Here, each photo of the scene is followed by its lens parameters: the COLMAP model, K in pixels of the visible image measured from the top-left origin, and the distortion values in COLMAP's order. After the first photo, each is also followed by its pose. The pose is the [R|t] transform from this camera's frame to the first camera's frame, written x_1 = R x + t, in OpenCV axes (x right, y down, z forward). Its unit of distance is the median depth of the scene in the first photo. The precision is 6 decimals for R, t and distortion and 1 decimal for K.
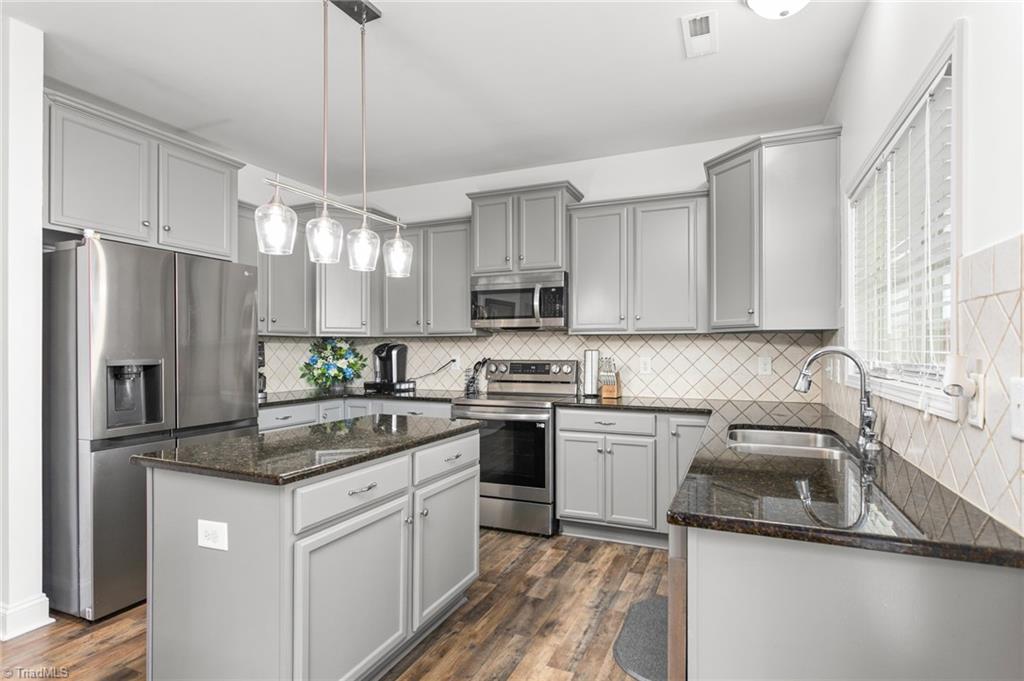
lens RADIAL K [[541.3, 0, 498.8], [0, 541.3, 347.4], [0, 0, 1]] dist [0.000324, 0.000293]
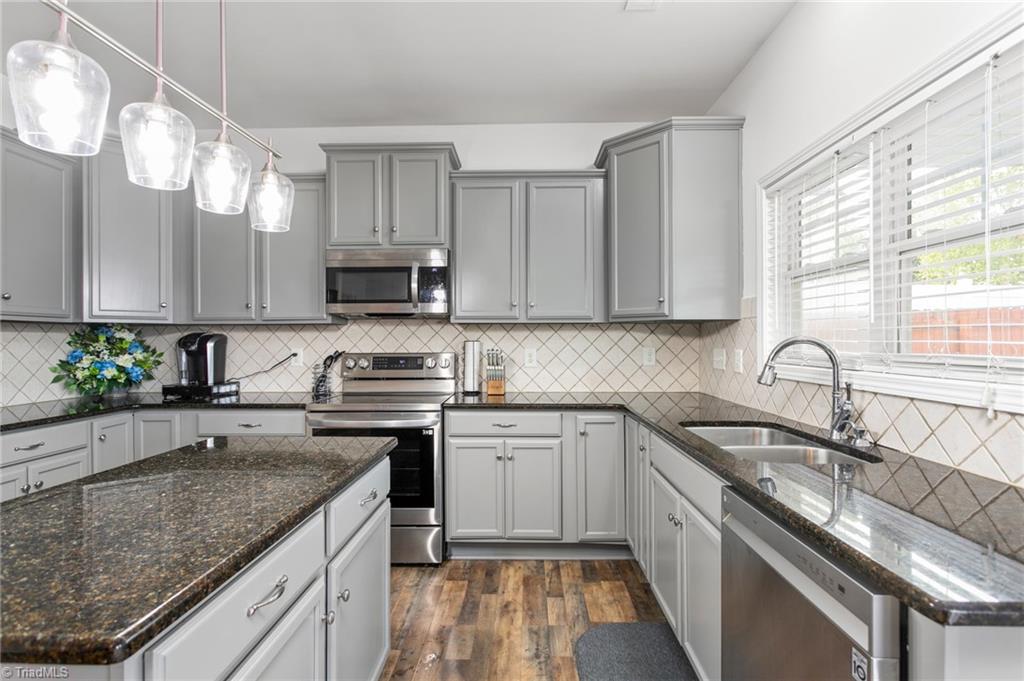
lens RADIAL K [[525.4, 0, 512.0], [0, 525.4, 340.5], [0, 0, 1]] dist [-0.004277, 0.000656]
pose [[0.920412, -0.002101, 0.390943, -0.105674], [0.000712, 0.999993, 0.003699, 0.000978], [-0.390948, -0.003126, 0.920407, 0.190493]]
